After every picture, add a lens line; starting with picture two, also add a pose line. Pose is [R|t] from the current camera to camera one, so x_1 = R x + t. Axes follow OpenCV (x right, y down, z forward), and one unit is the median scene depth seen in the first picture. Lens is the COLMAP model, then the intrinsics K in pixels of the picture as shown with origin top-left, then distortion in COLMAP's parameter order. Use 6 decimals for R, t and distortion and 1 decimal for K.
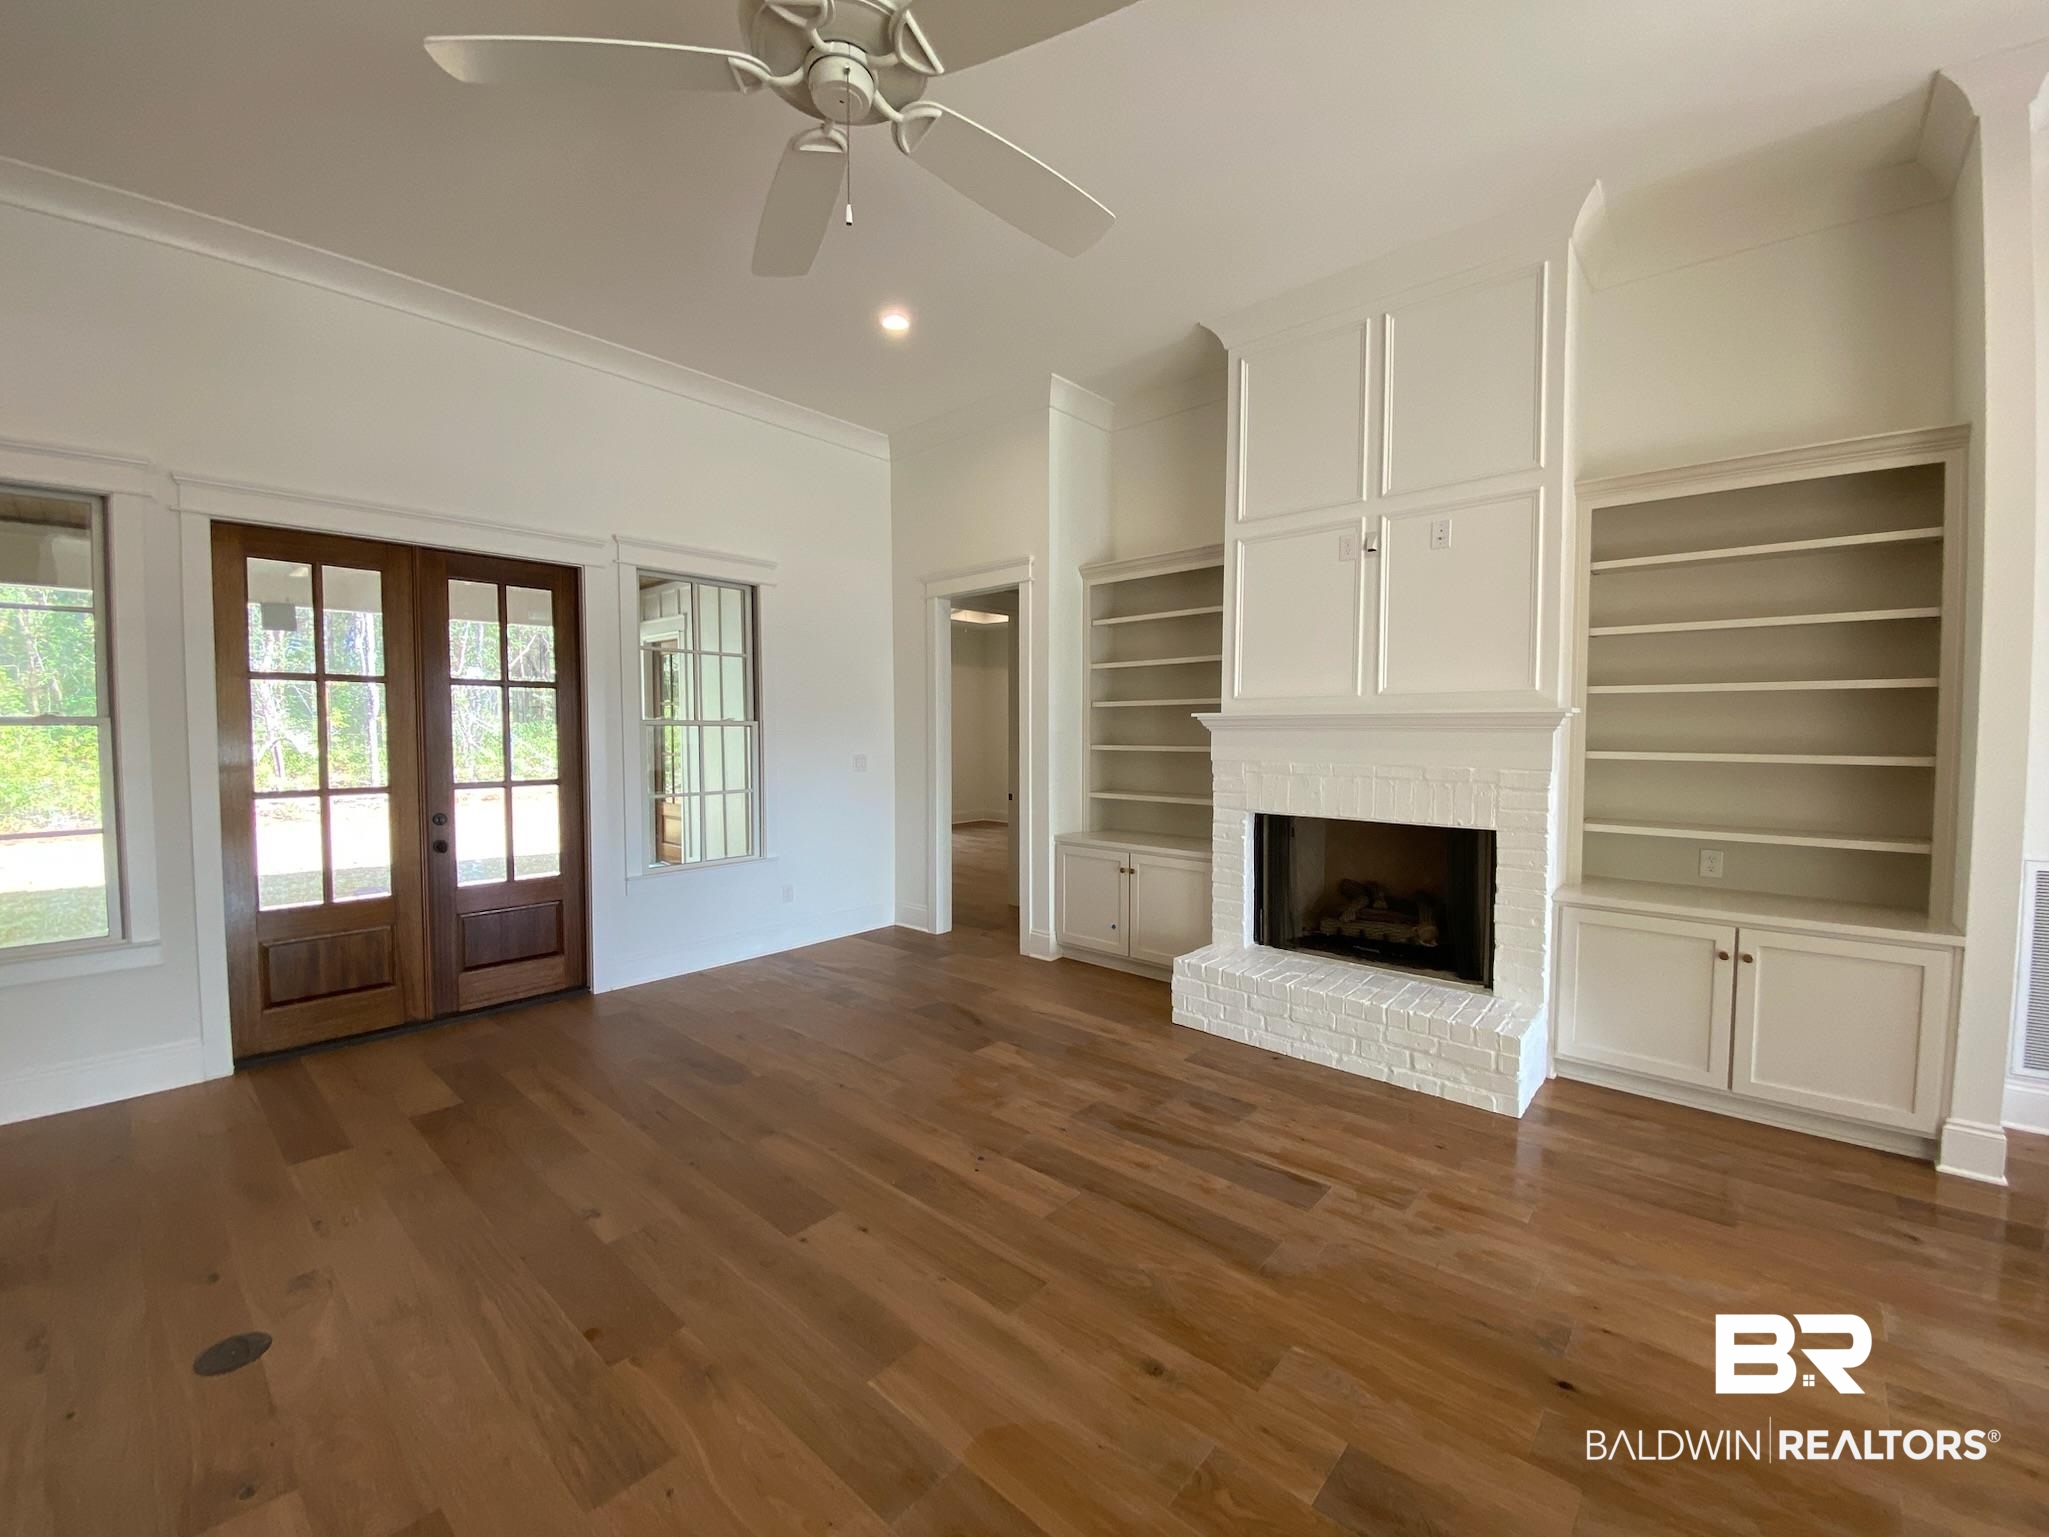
lens RADIAL K [[865.2, 0, 1024.5], [0, 865.2, 768.5], [0, 0, 1]] dist [0.049992, -0.000065]
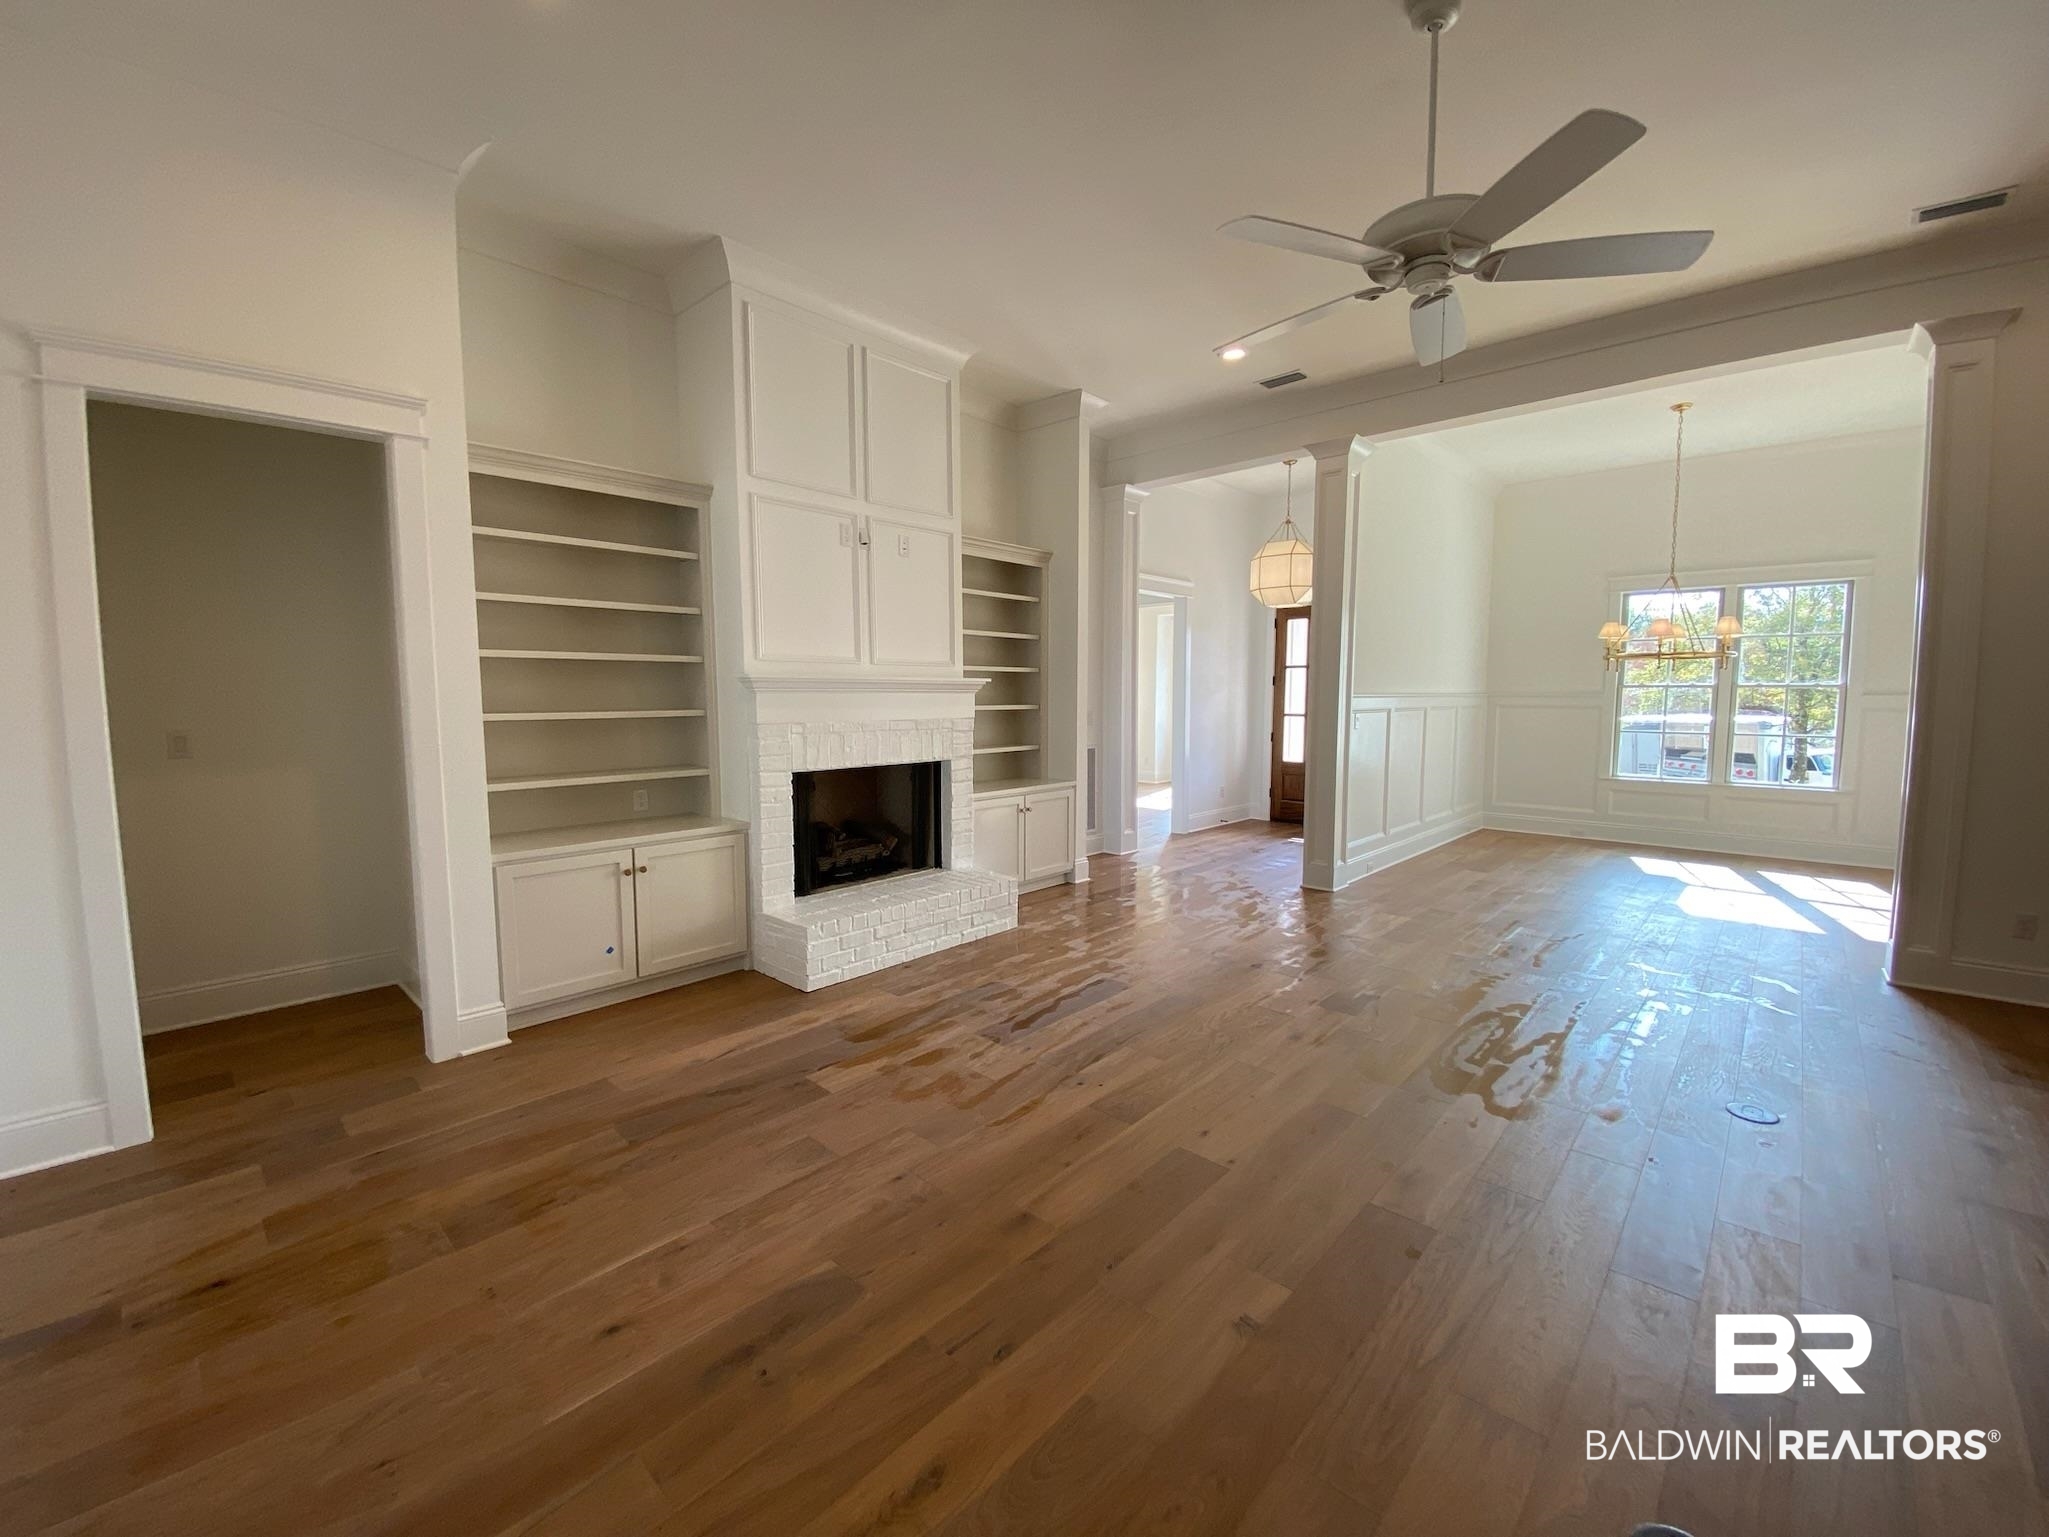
lens RADIAL K [[824.5, 0, 1024.5], [0, 824.5, 768.5], [0, 0, 1]] dist [0.000434, -0.000093]
pose [[0.004674, -0.089461, 0.995979, -0.812467], [0.058118, 0.994331, 0.089040, -0.028959], [-0.998299, 0.057468, 0.009847, 0.817708]]
